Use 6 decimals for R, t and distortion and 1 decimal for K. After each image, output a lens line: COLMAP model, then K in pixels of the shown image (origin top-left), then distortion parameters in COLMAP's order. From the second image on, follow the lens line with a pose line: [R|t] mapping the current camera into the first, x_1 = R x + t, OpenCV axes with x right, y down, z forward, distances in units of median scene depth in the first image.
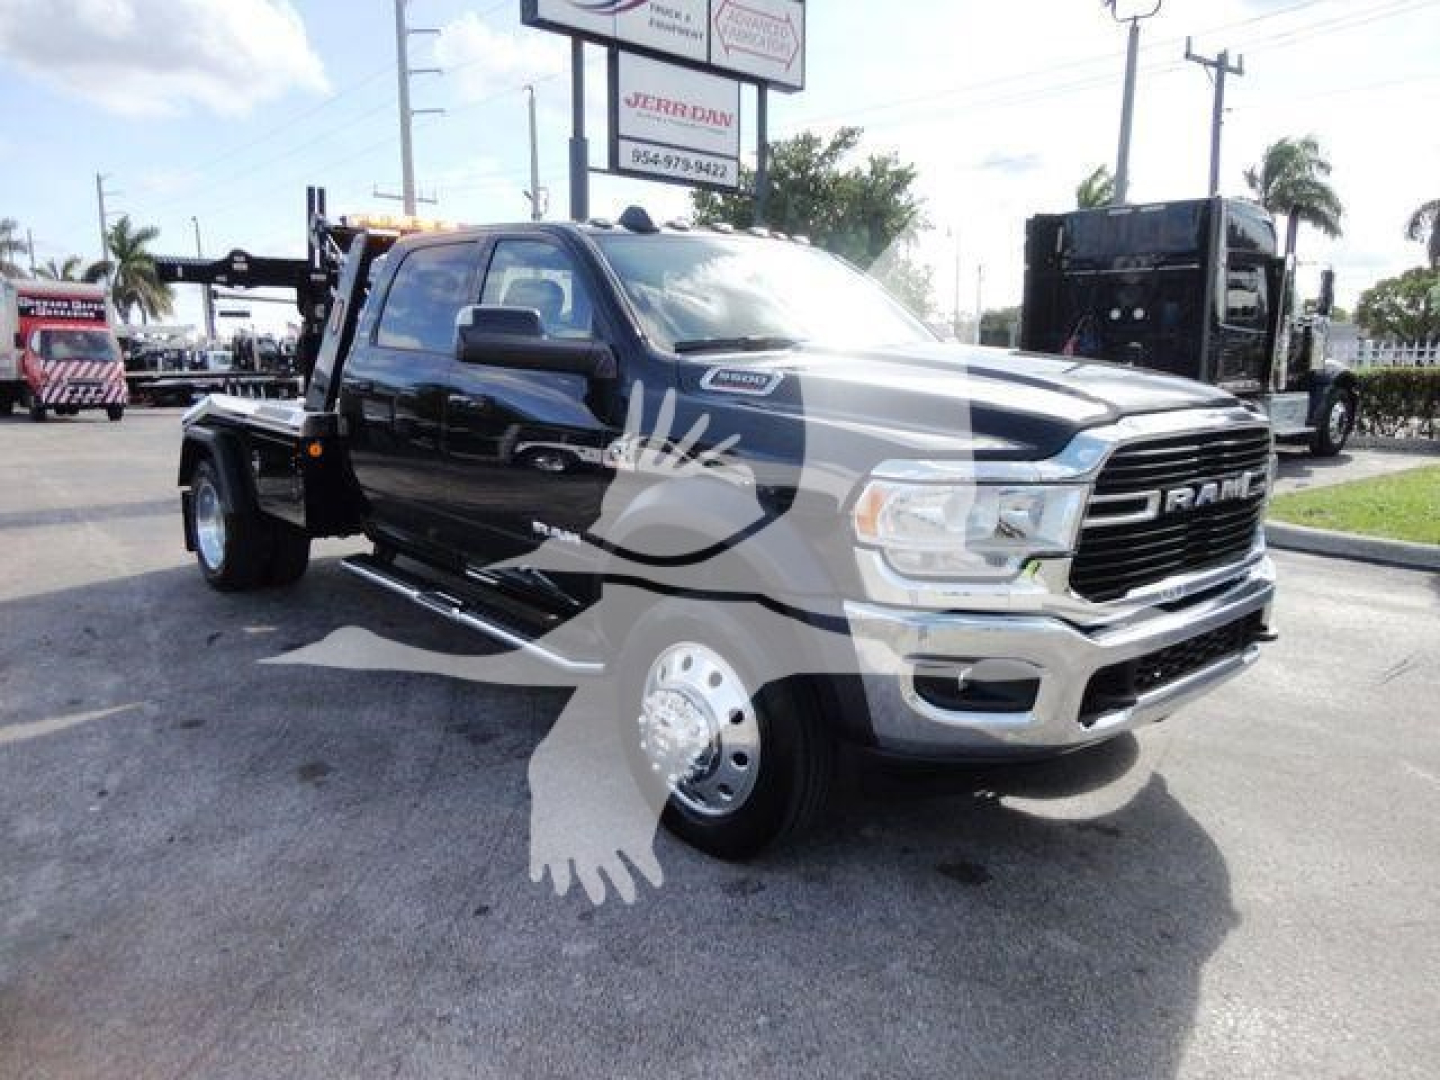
lens RADIAL K [[1031.6, 0, 717.8], [0, 1031.6, 539.8], [0, 0, 1]] dist [-0.002660, -0.002111]
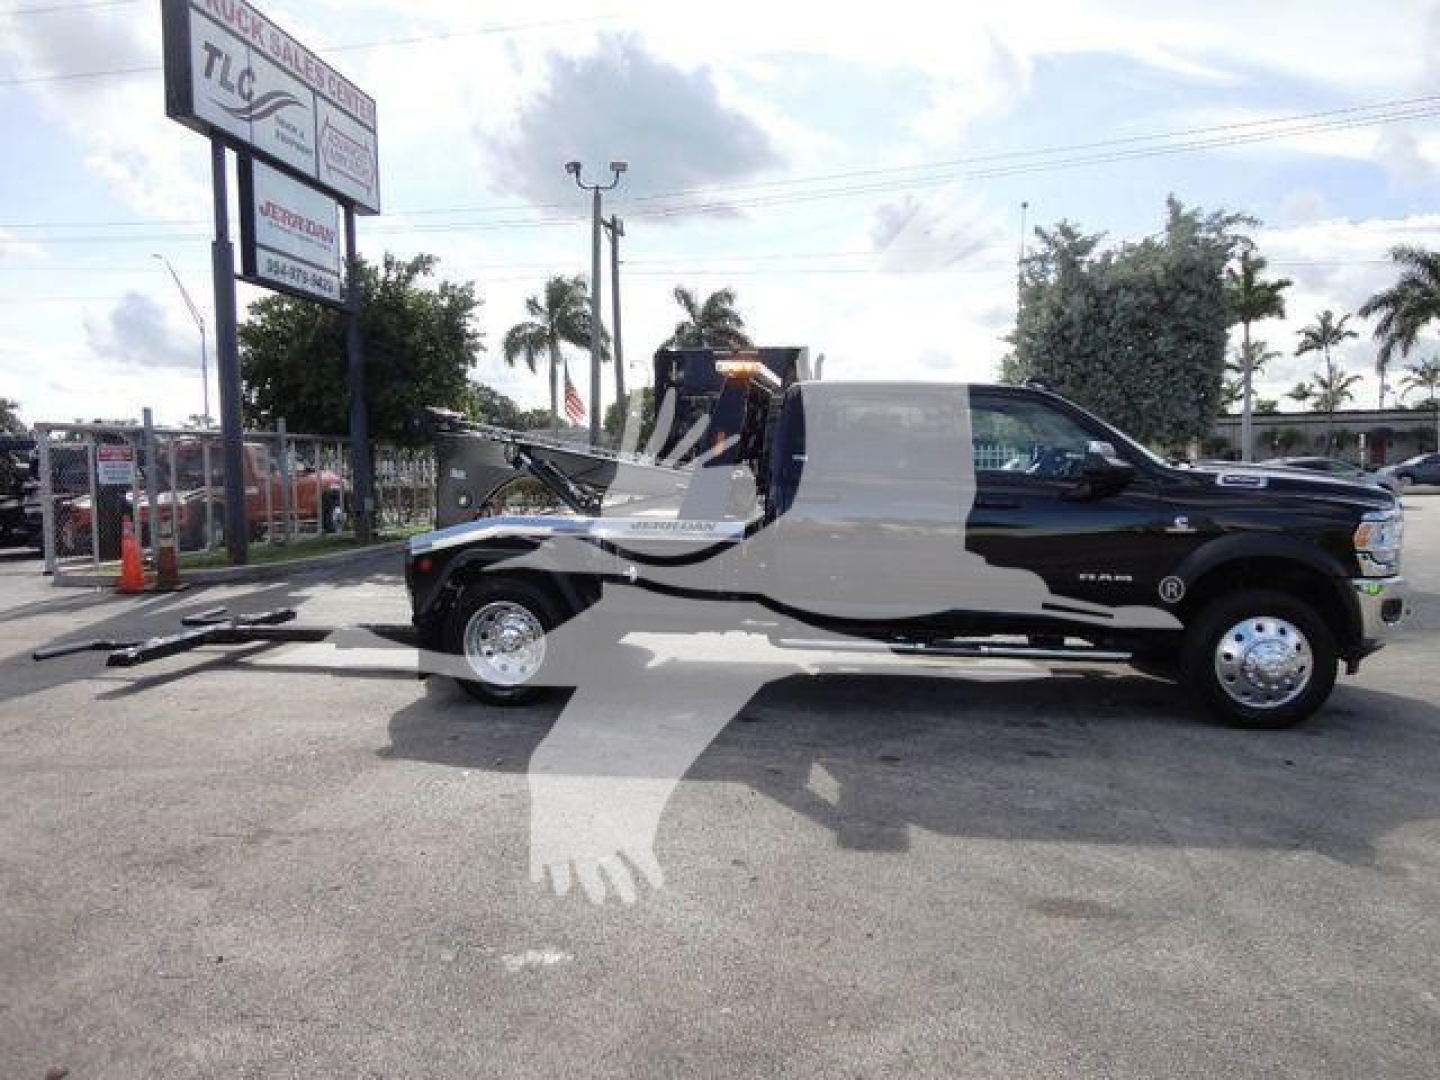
lens RADIAL K [[1039.2, 0, 718.6], [0, 1039.2, 542.2], [0, 0, 1]] dist [-0.033626, 0.038106]
pose [[0.766193, -0.064581, 0.639357, -1.421326], [0.127225, 0.990488, -0.052416, -0.045945], [-0.629890, 0.121503, 0.767122, 0.105967]]
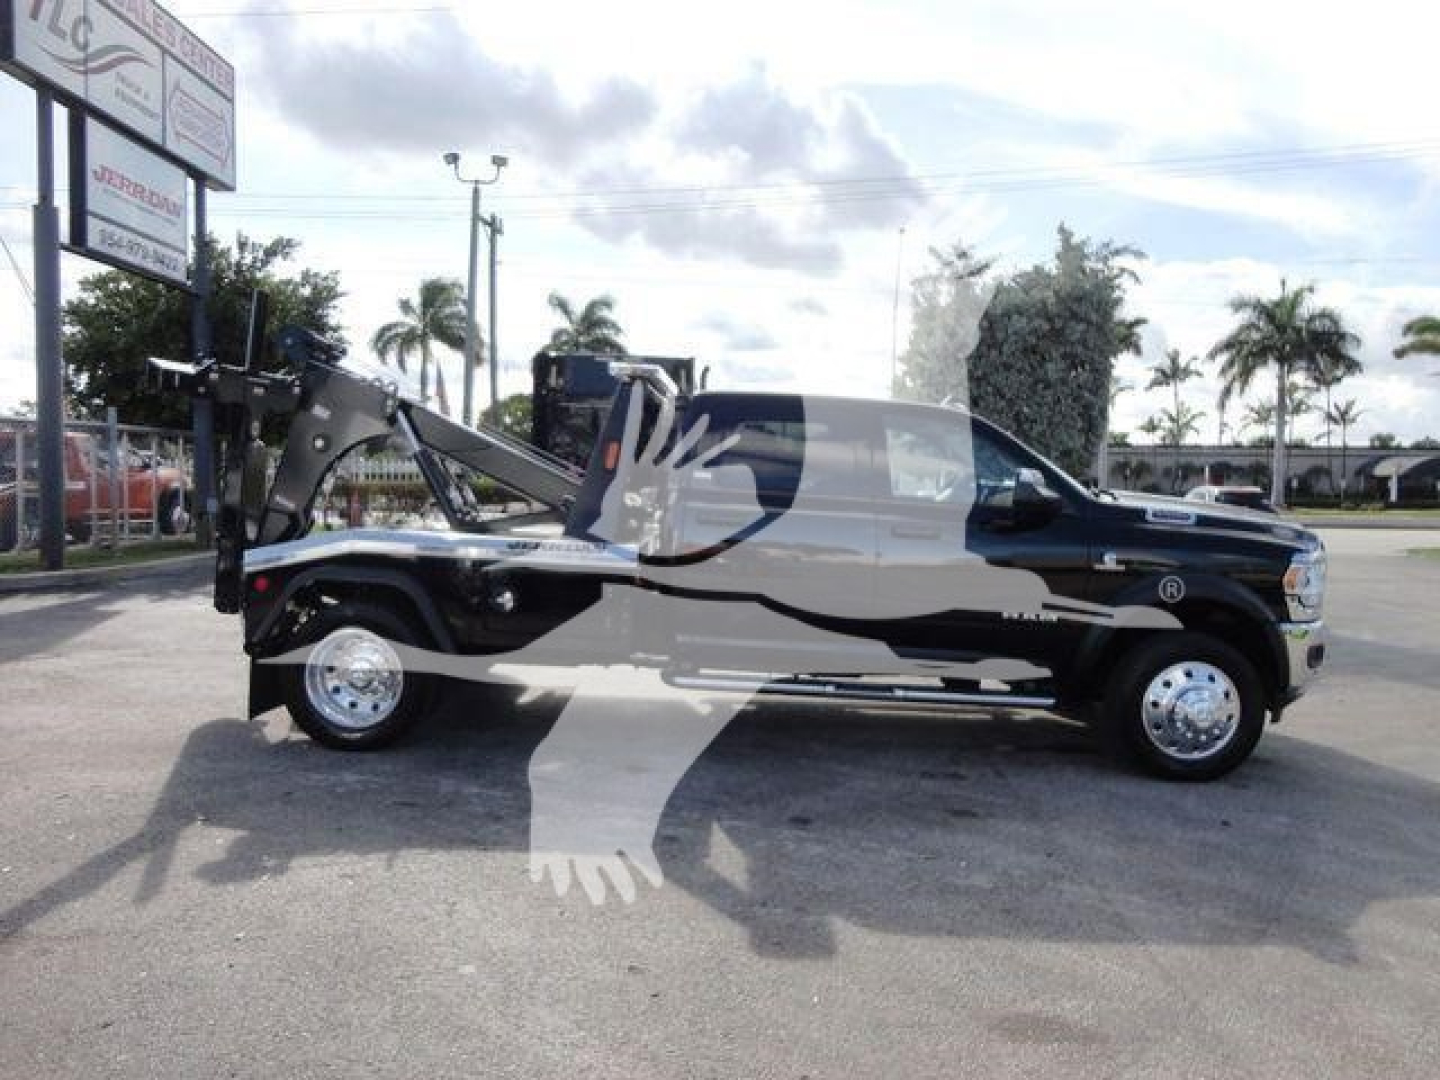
lens RADIAL K [[1037.4, 0, 720.0], [0, 1037.4, 540.0], [0, 0, 1]] dist [-0.015067, 0.003075]
pose [[0.681935, -0.035829, 0.730535, -1.333066], [0.106859, 0.992963, -0.051050, -0.074888], [-0.723565, 0.112877, 0.680964, 0.244173]]
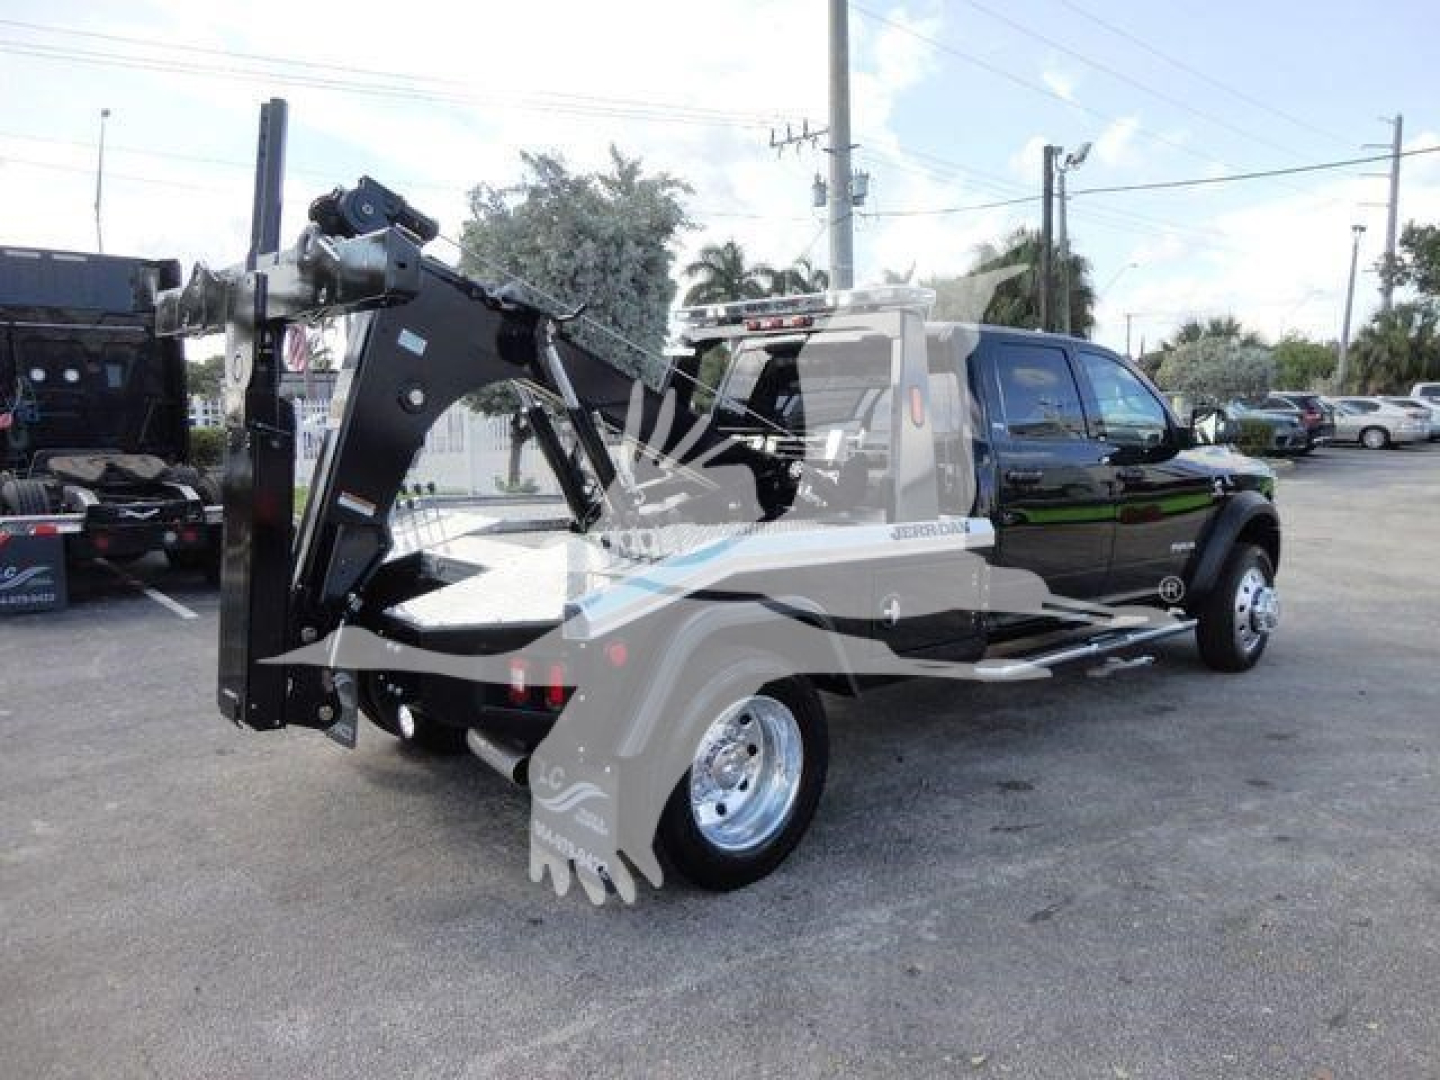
lens RADIAL K [[1037.9, 0, 720.0], [0, 1037.9, 540.0], [0, 0, 1]] dist [0.000790, -0.001956]
pose [[-0.013184, -0.131729, 0.991198, -1.493665], [0.179032, 0.974955, 0.131952, -0.307634], [-0.983755, 0.179196, 0.010730, 1.451242]]
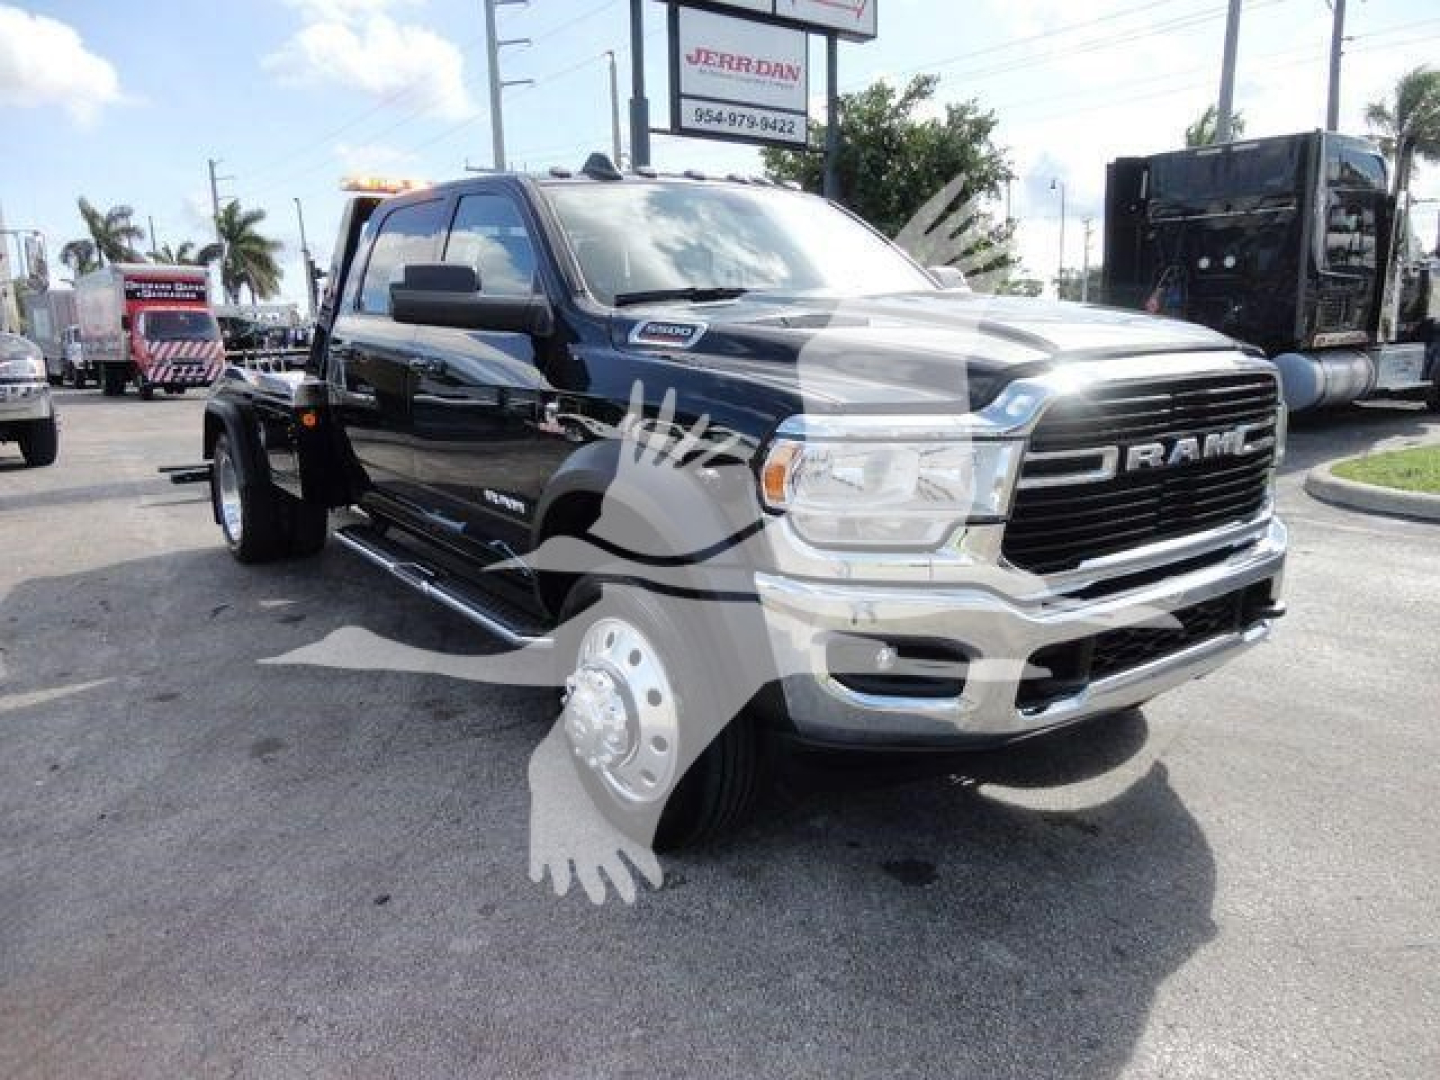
lens RADIAL K [[1037.9, 0, 720.0], [0, 1037.9, 540.0], [0, 0, 1]] dist [0.000790, -0.001956]
pose [[0.995586, -0.004720, -0.093740, 0.111488], [0.007442, 0.999560, 0.028708, 0.002423], [0.093563, -0.029279, 0.995183, 0.057830]]
